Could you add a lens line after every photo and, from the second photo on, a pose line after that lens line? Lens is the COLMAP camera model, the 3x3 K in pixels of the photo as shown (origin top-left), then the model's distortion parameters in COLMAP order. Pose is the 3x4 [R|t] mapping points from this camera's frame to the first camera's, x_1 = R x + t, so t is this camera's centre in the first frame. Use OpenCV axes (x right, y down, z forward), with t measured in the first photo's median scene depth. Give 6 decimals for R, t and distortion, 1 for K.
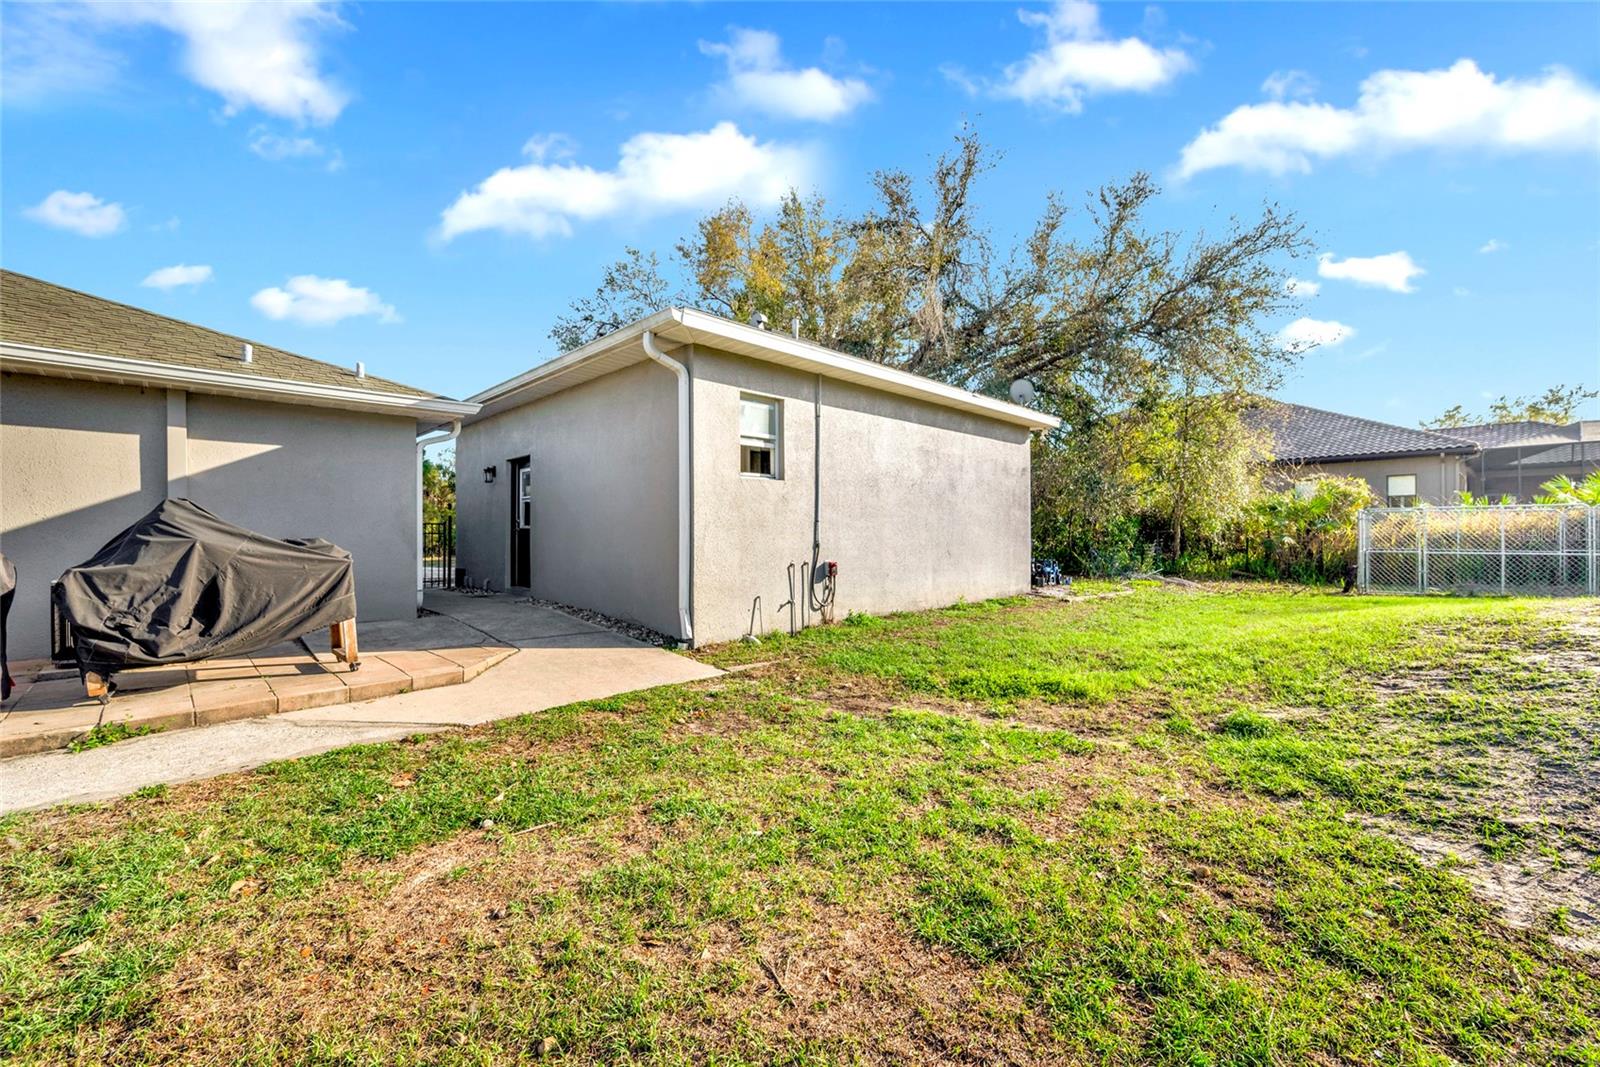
lens RADIAL K [[636.5, 0, 804.7], [0, 636.5, 533.5], [0, 0, 1]] dist [0.000359, 0.000191]
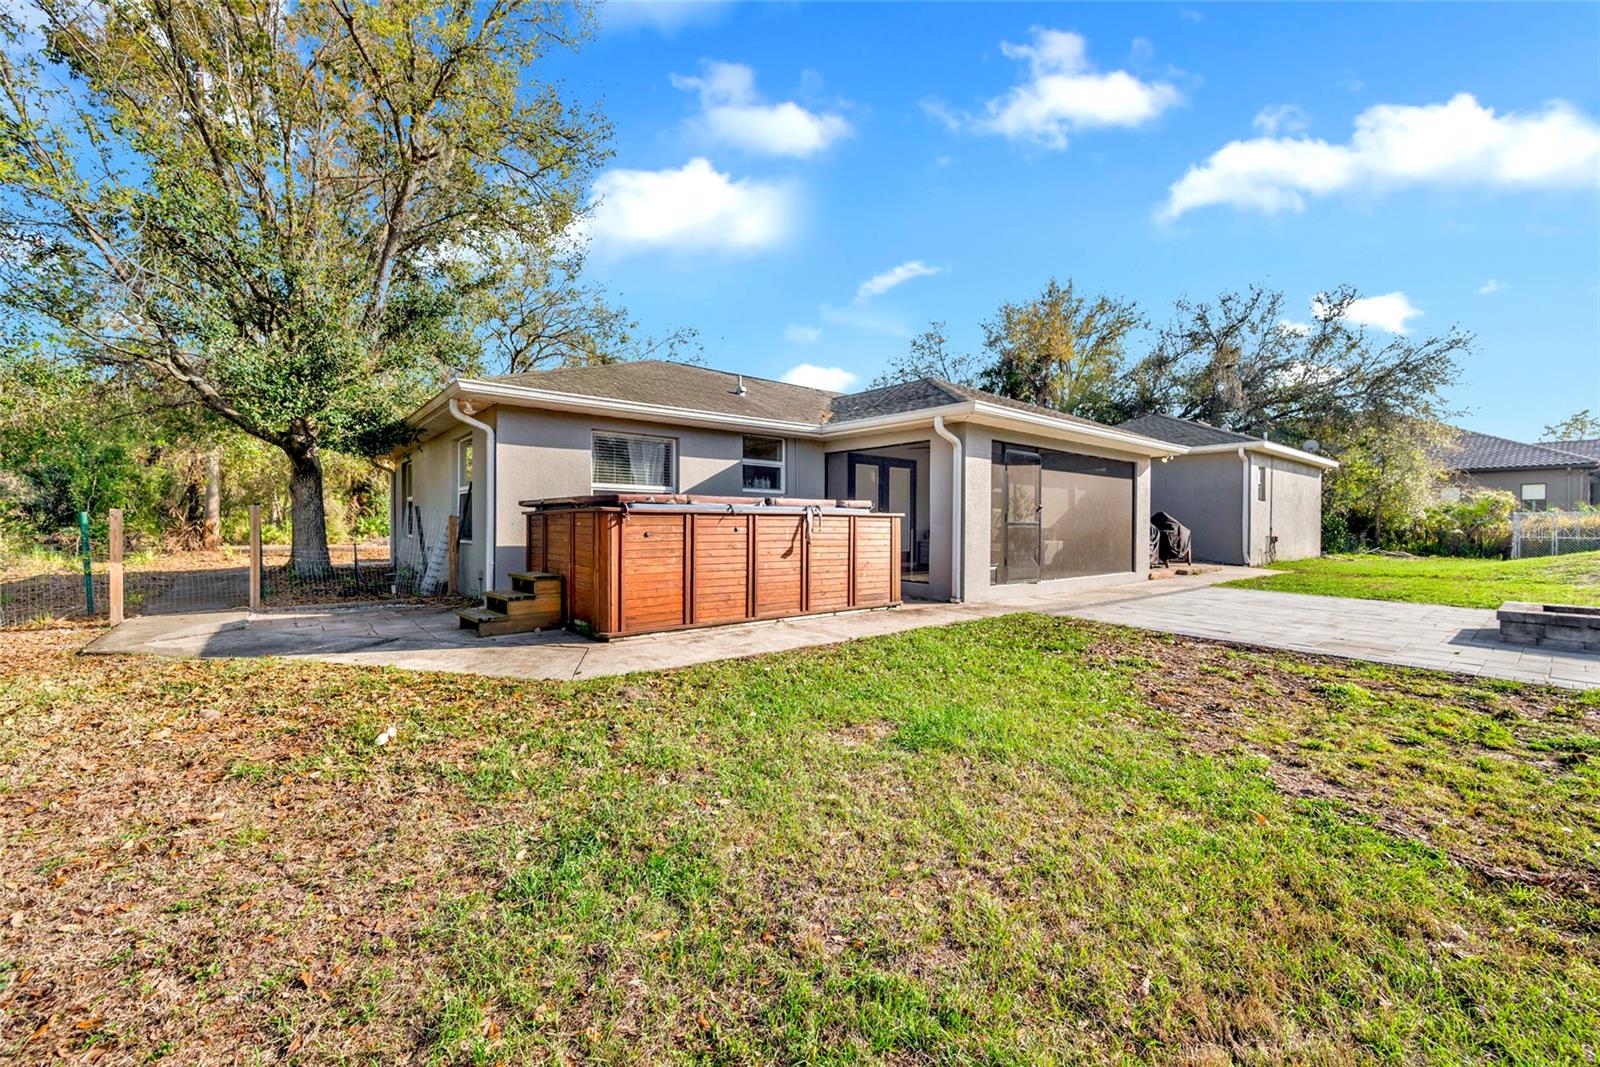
lens RADIAL K [[636.5, 0, 795.5], [0, 636.5, 528.4], [0, 0, 1]] dist [0.000359, 0.000191]
pose [[0.995474, 0.012798, -0.094168, -0.696395], [-0.012007, 0.999888, 0.008970, 0.009661], [0.094272, -0.007799, 0.995516, -0.694131]]
